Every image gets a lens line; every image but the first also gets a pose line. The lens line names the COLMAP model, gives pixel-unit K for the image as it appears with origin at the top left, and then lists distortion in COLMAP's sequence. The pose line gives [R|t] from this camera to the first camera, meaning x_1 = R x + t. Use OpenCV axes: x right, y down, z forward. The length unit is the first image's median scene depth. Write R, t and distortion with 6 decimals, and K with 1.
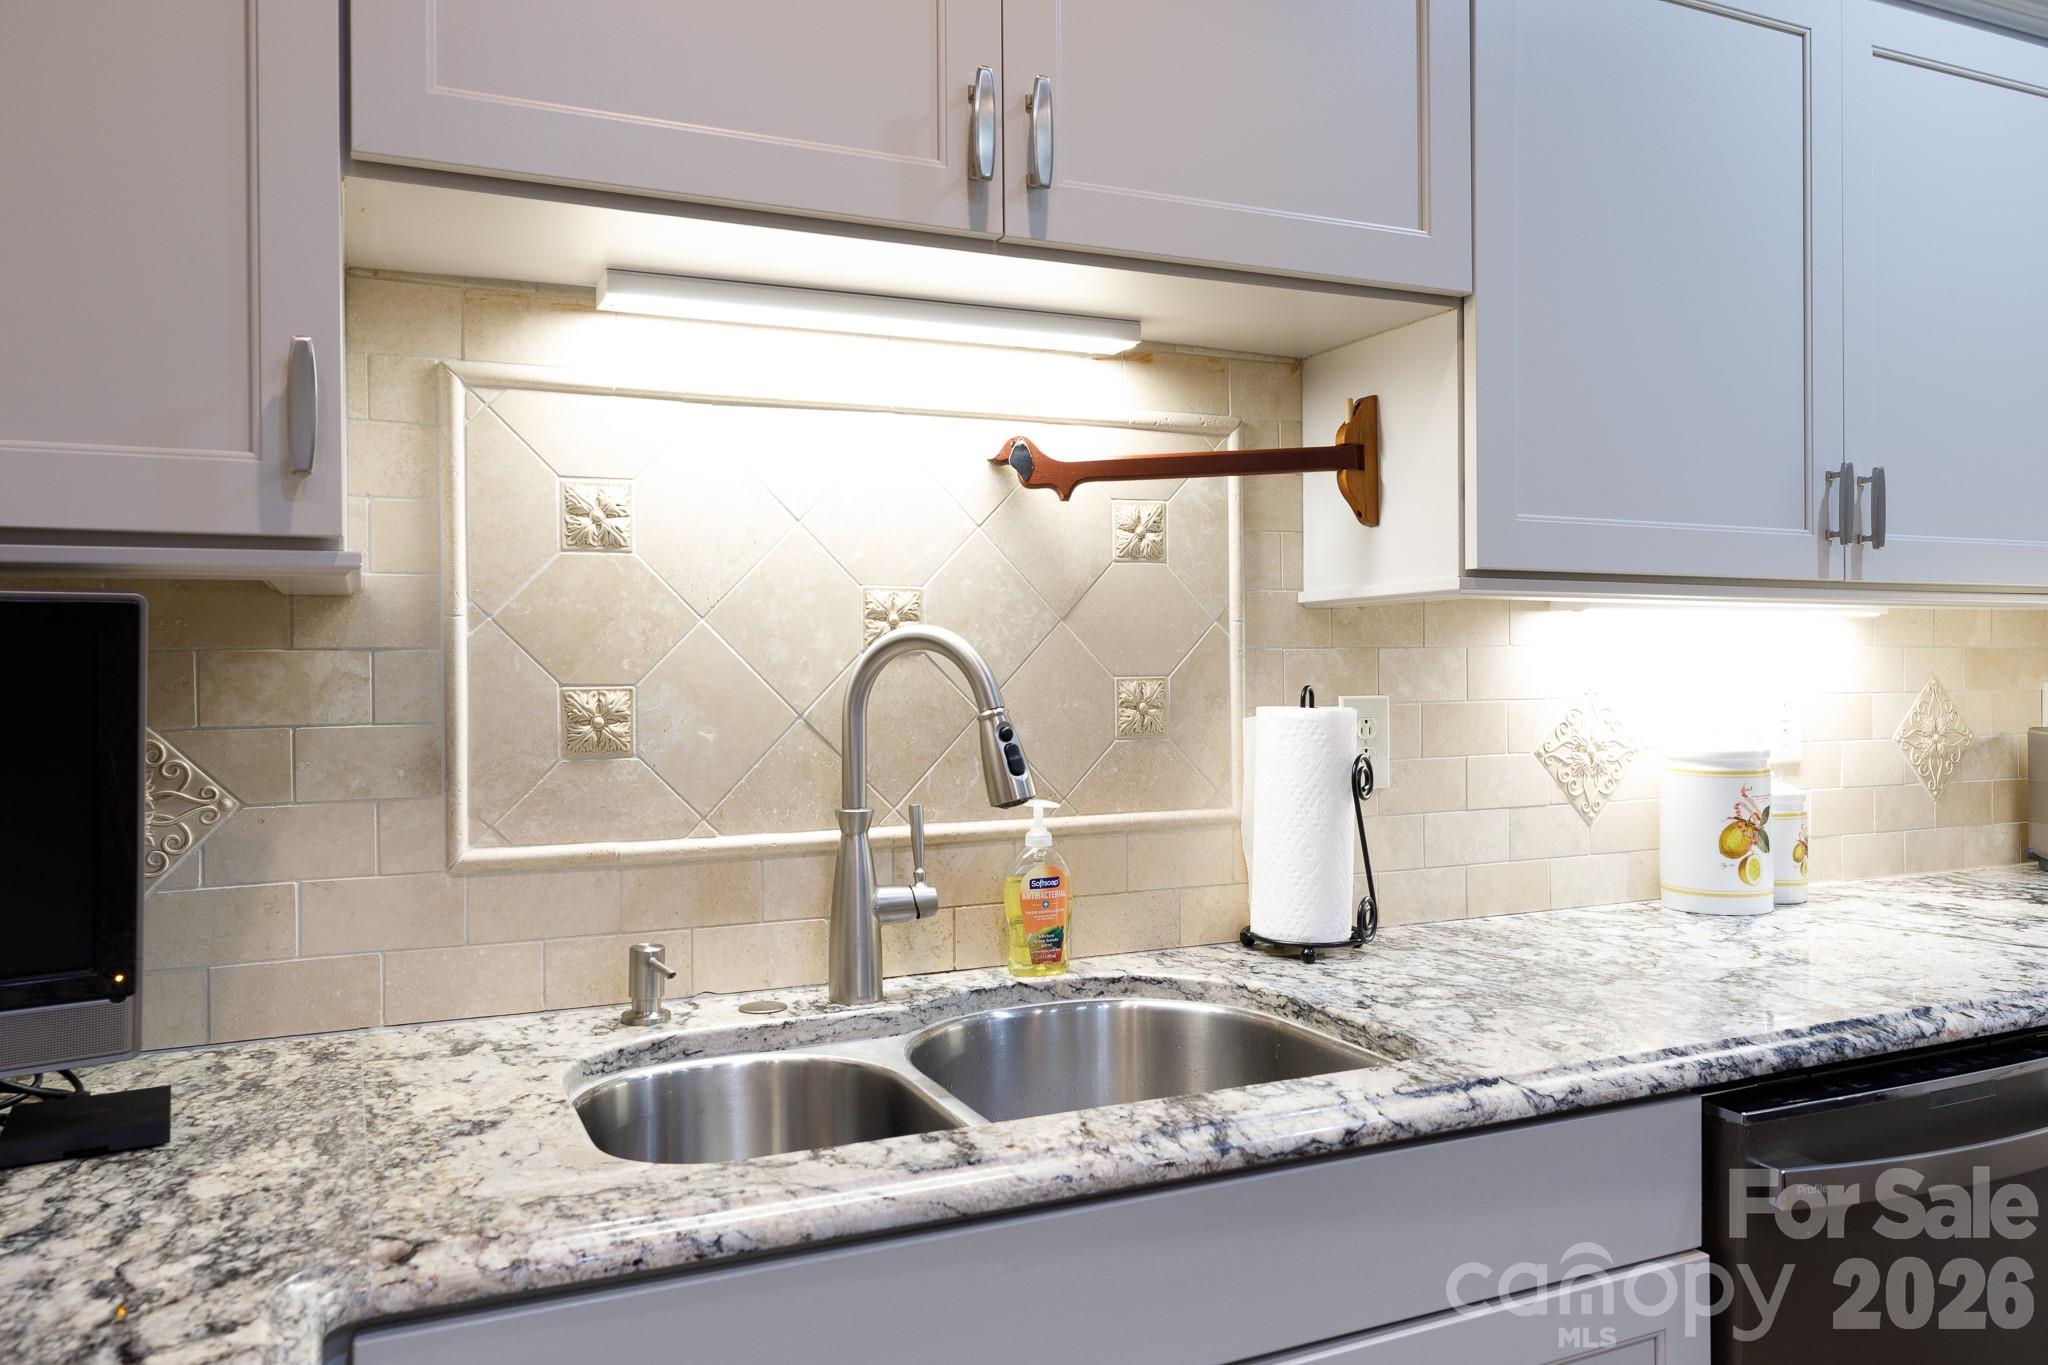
lens RADIAL K [[1465.5, 0, 1024.0], [0, 1465.5, 682.5], [0, 0, 1]] dist [-0.004910, 0.001336]
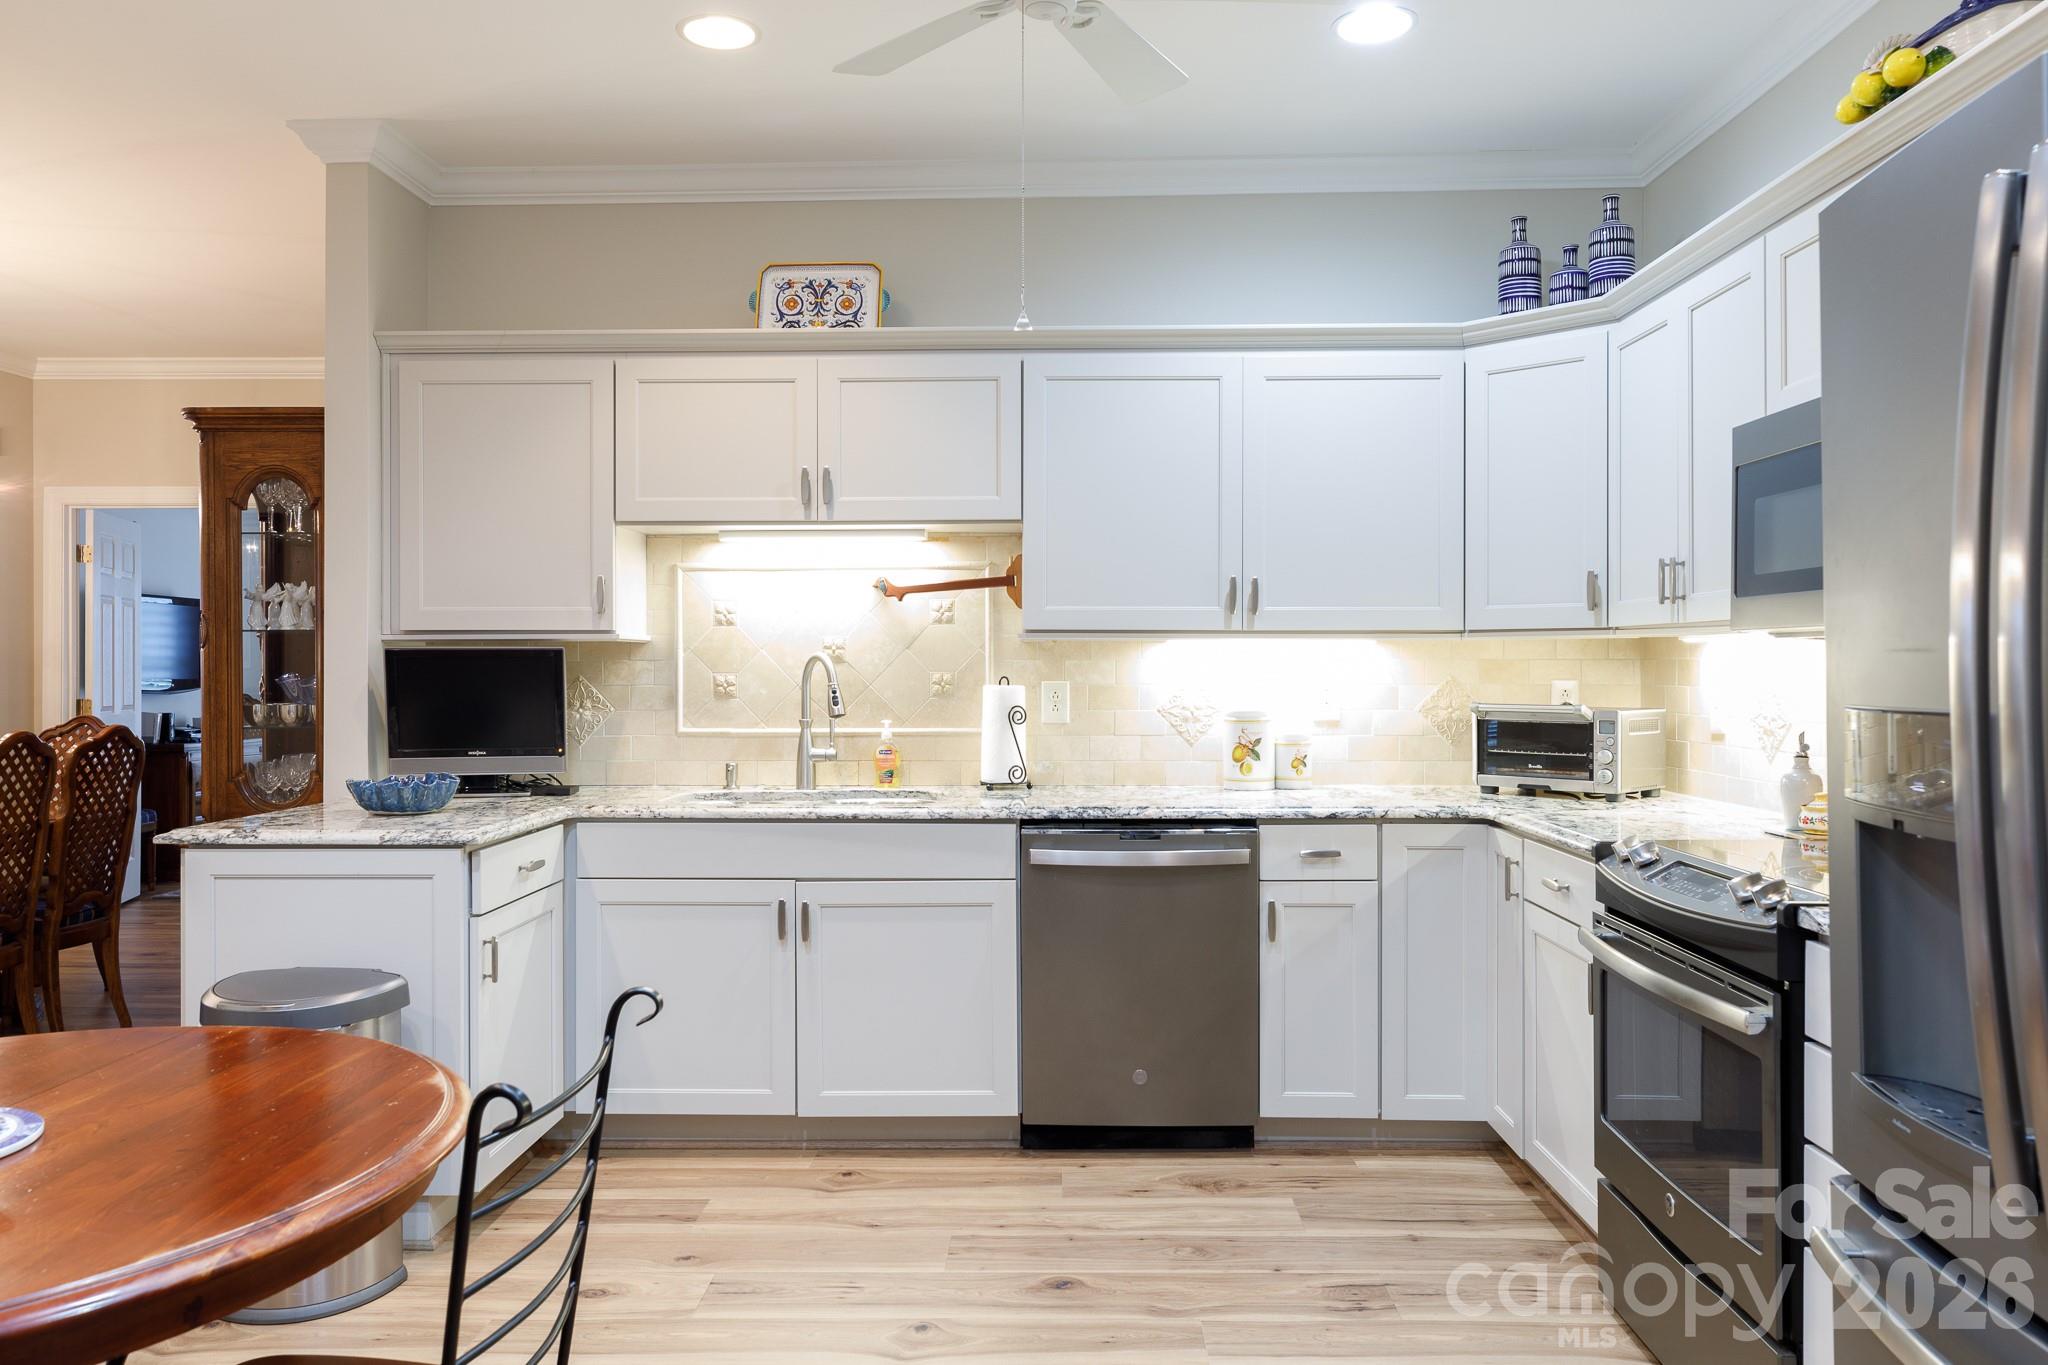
lens RADIAL K [[1465.5, 0, 1024.0], [0, 1465.5, 682.5], [0, 0, 1]] dist [-0.004910, 0.001336]
pose [[0.894579, 0.011527, -0.446760, 1.367339], [-0.009513, 0.999932, 0.006751, -0.004140], [0.446808, -0.001789, 0.894628, -1.174691]]
